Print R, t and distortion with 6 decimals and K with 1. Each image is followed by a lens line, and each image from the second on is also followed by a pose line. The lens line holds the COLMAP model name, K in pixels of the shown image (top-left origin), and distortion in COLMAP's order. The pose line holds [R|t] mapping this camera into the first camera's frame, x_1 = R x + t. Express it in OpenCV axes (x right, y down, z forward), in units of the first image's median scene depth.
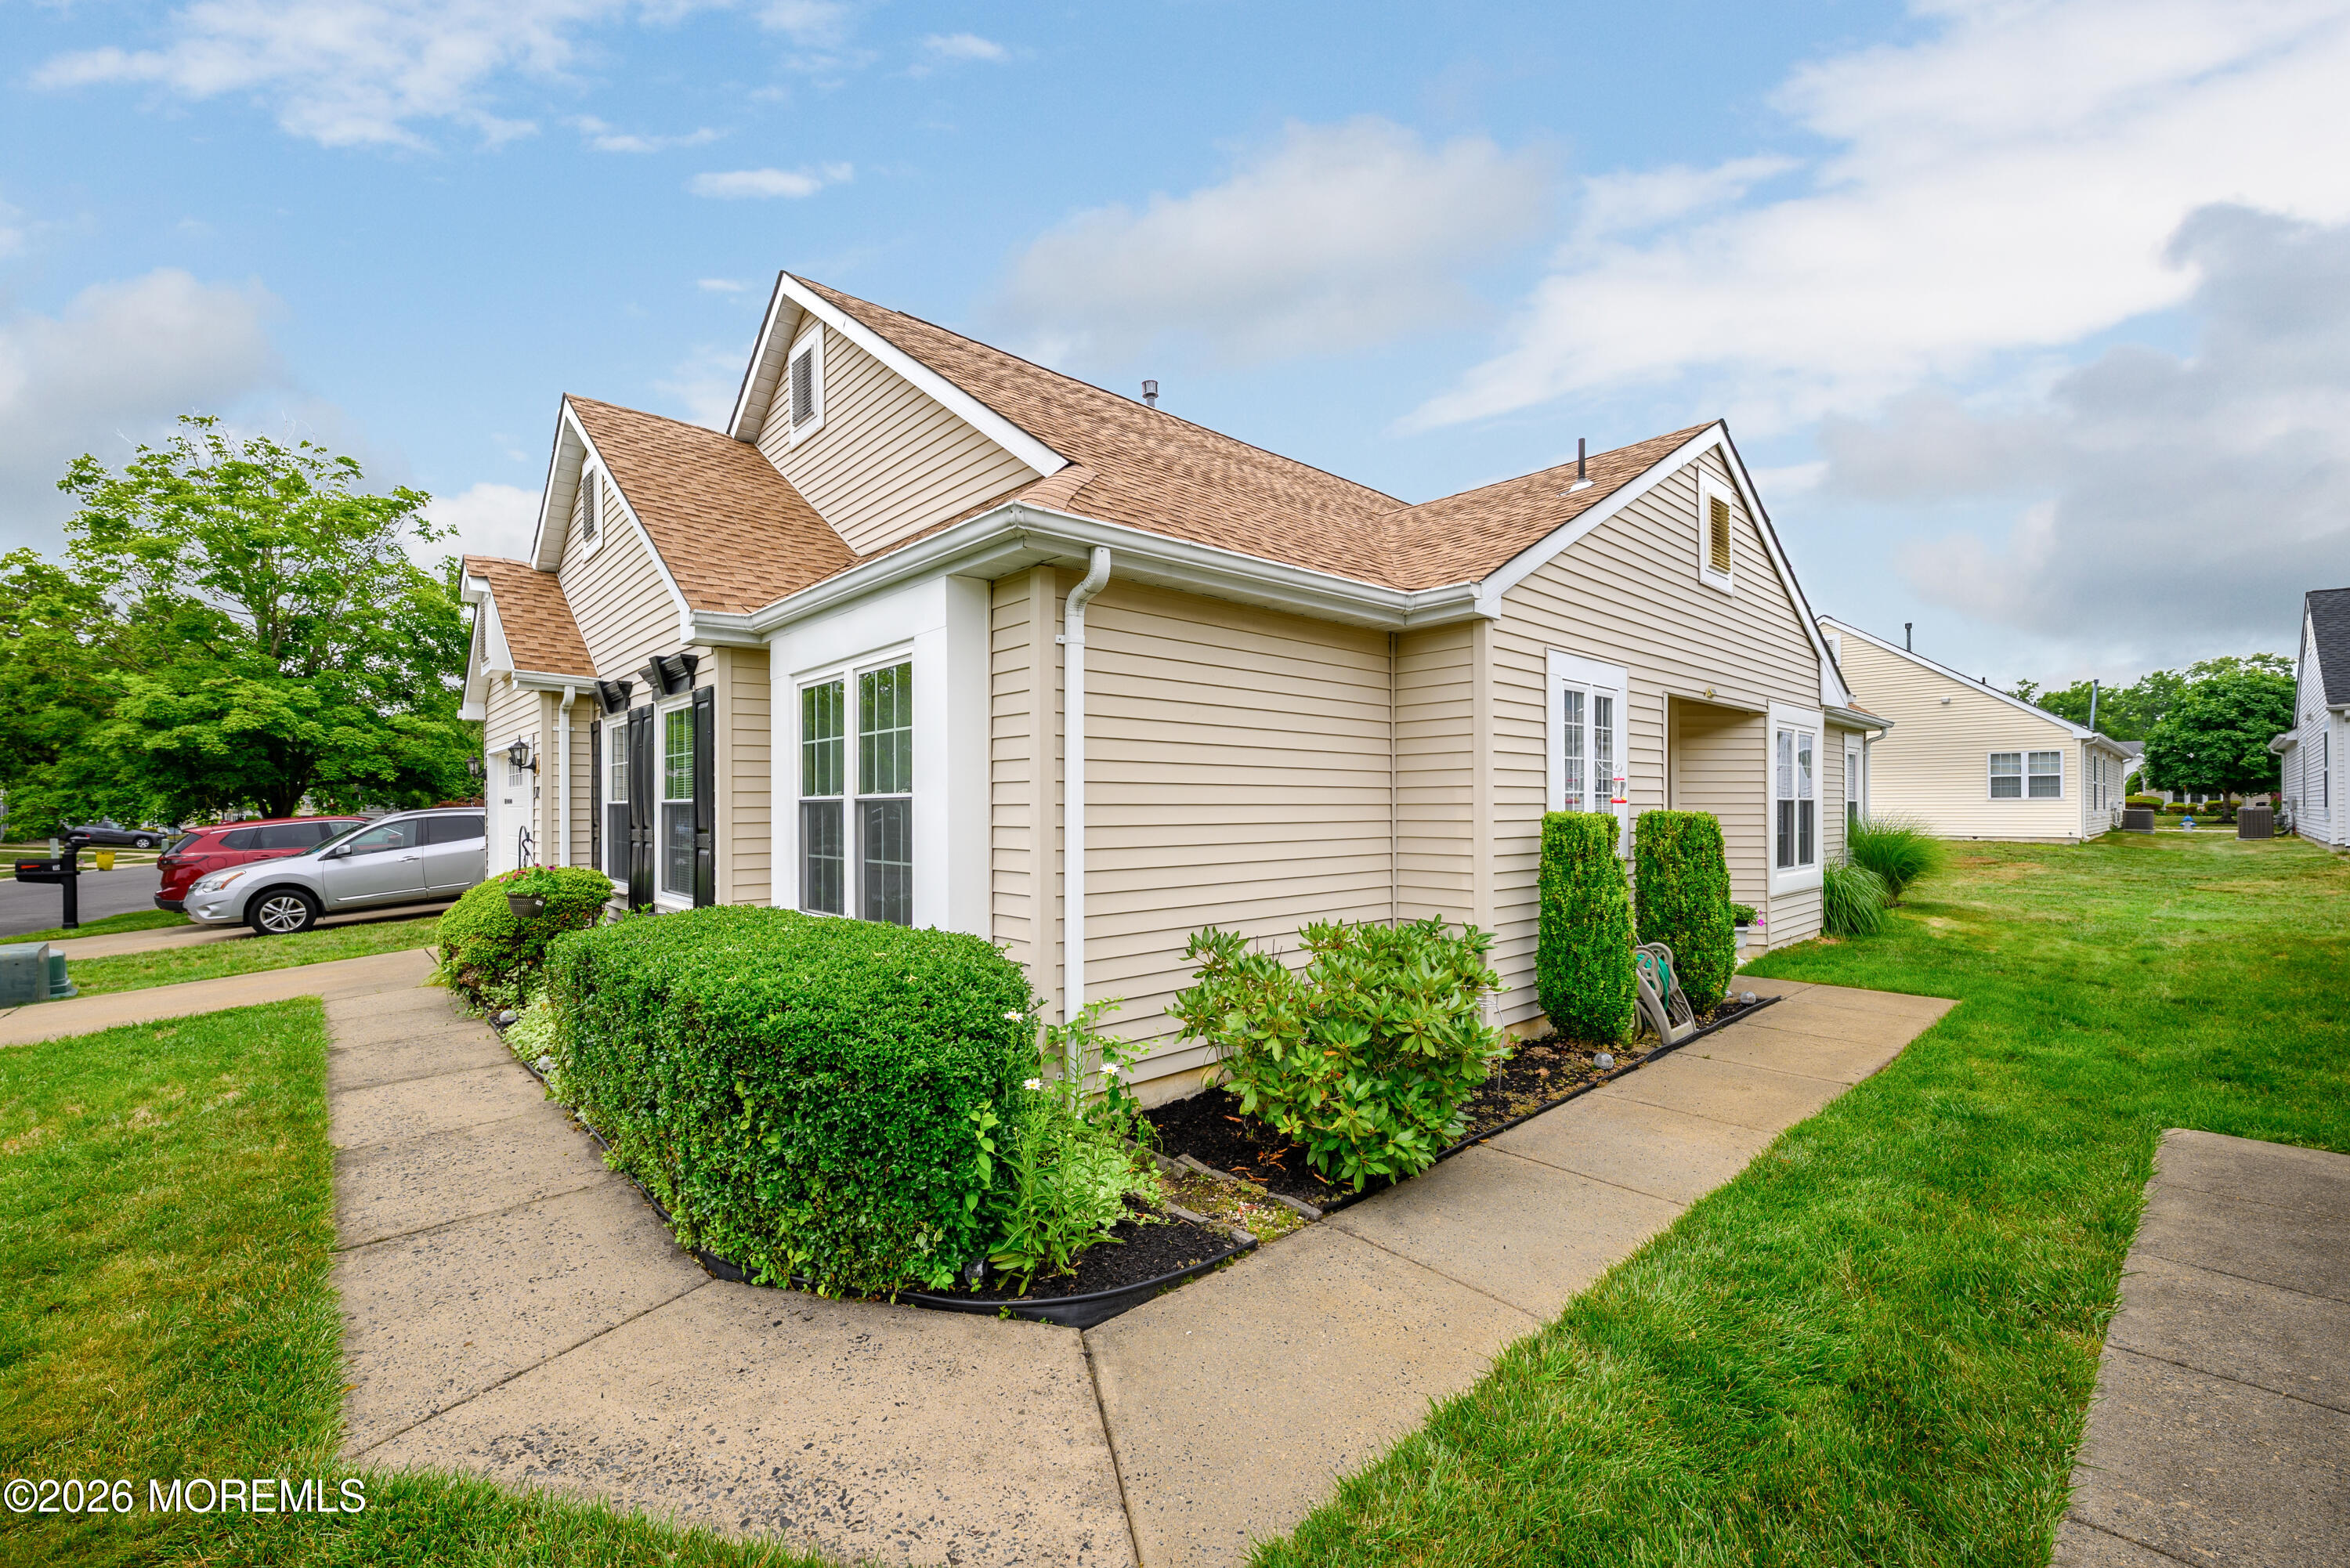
lens RADIAL K [[941.5, 0, 1181.0], [0, 941.5, 803.1], [0, 0, 1]] dist [-0.002952, -0.000163]
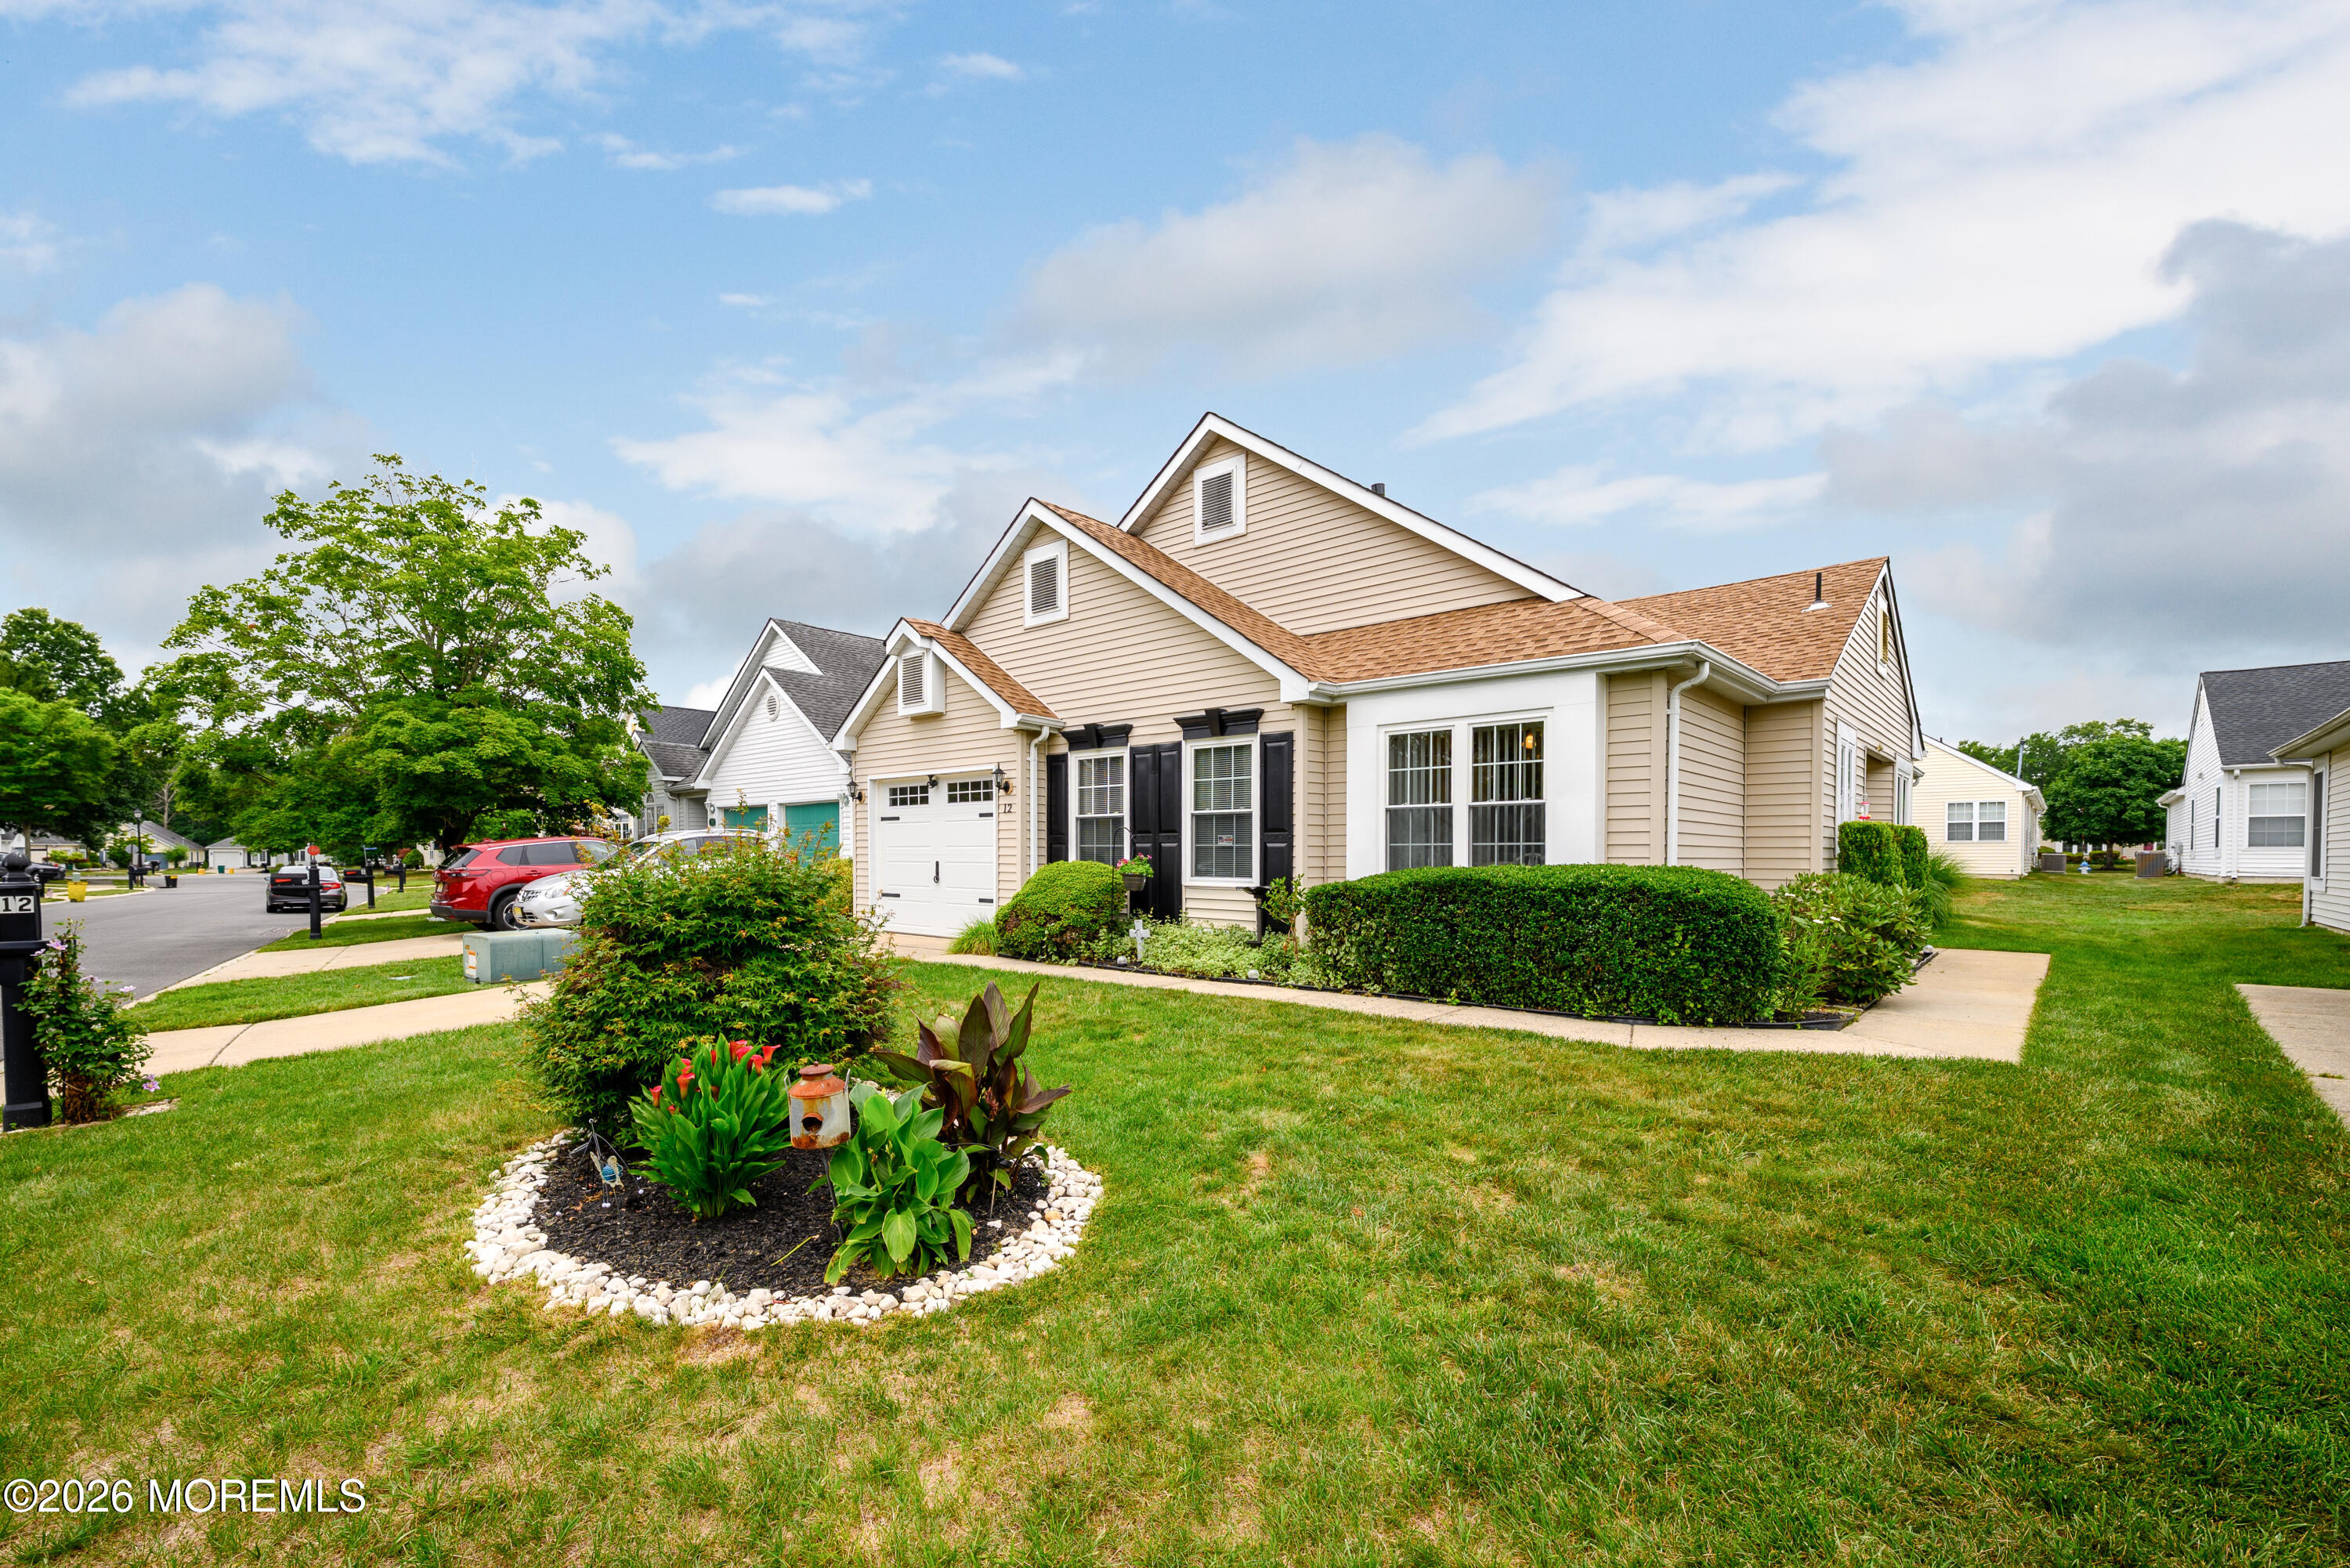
lens RADIAL K [[941.5, 0, 1189.3], [0, 941.5, 845.0], [0, 0, 1]] dist [-0.002952, -0.000163]
pose [[0.997147, 0.010115, 0.074802, -0.141315], [-0.009907, 0.999946, -0.003162, 0.011064], [-0.074830, 0.002412, 0.997193, -0.084917]]
